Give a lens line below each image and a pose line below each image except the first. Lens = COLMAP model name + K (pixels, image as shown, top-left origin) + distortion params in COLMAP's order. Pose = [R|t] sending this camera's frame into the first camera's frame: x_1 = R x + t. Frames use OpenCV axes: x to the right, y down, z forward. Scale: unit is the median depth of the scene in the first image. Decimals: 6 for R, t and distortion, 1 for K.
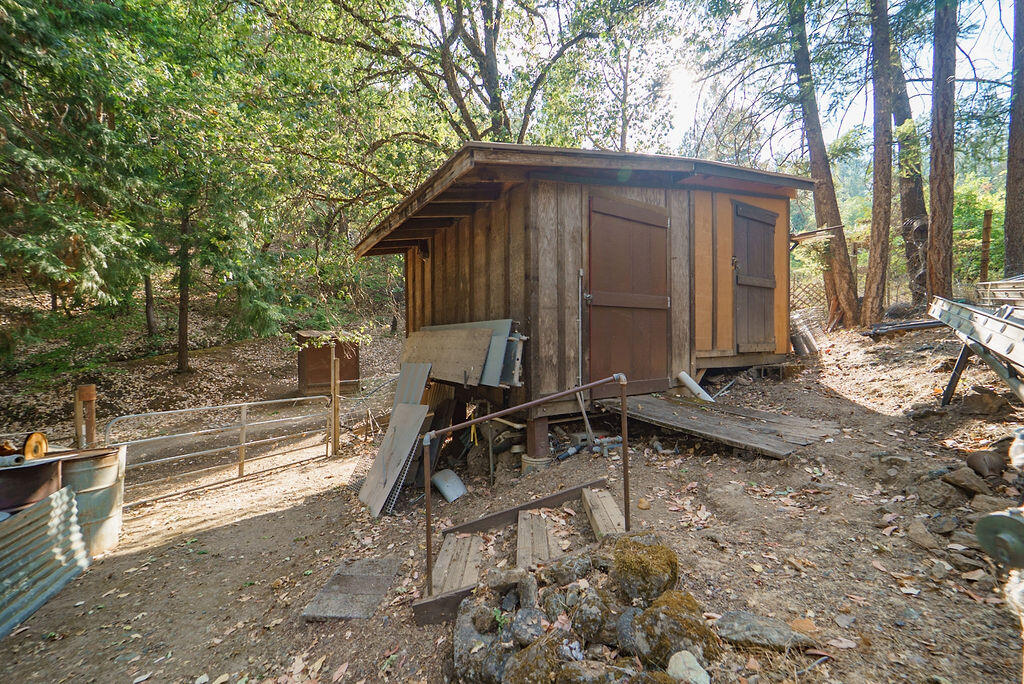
lens RADIAL K [[411.8, 0, 510.5], [0, 411.8, 341.1], [0, 0, 1]] dist [-0.001641, -0.000737]
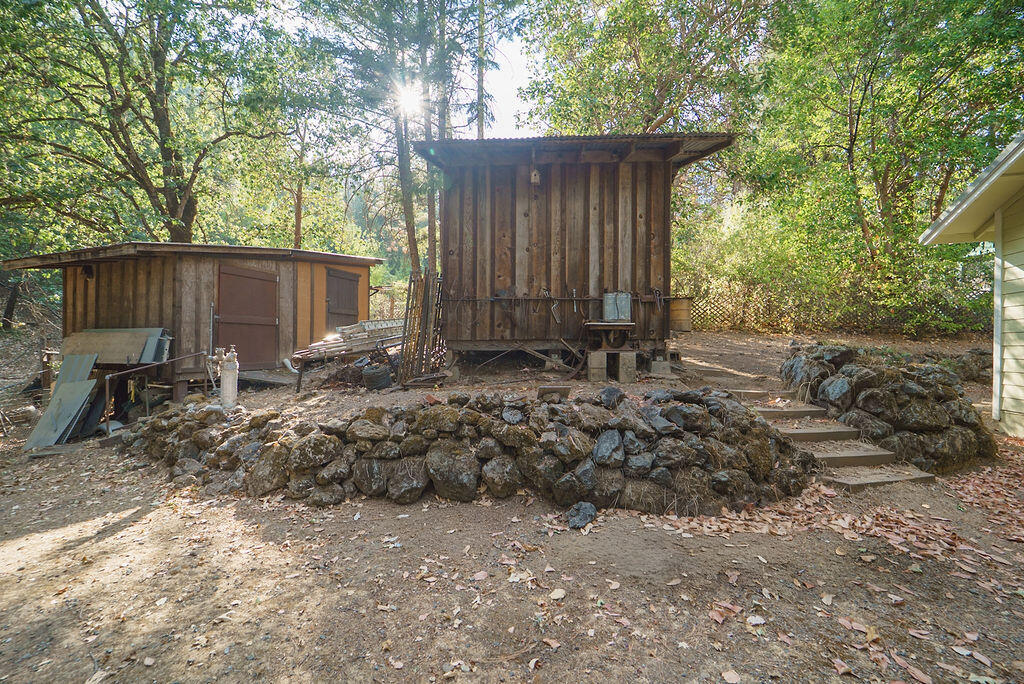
lens RADIAL K [[411.8, 0, 514.9], [0, 411.8, 345.0], [0, 0, 1]] dist [-0.001641, -0.000737]
pose [[0.795926, 0.016641, 0.605165, 0.124529], [-0.012137, 0.999860, -0.011532, 0.022019], [-0.605272, 0.001834, 0.796017, -1.226606]]
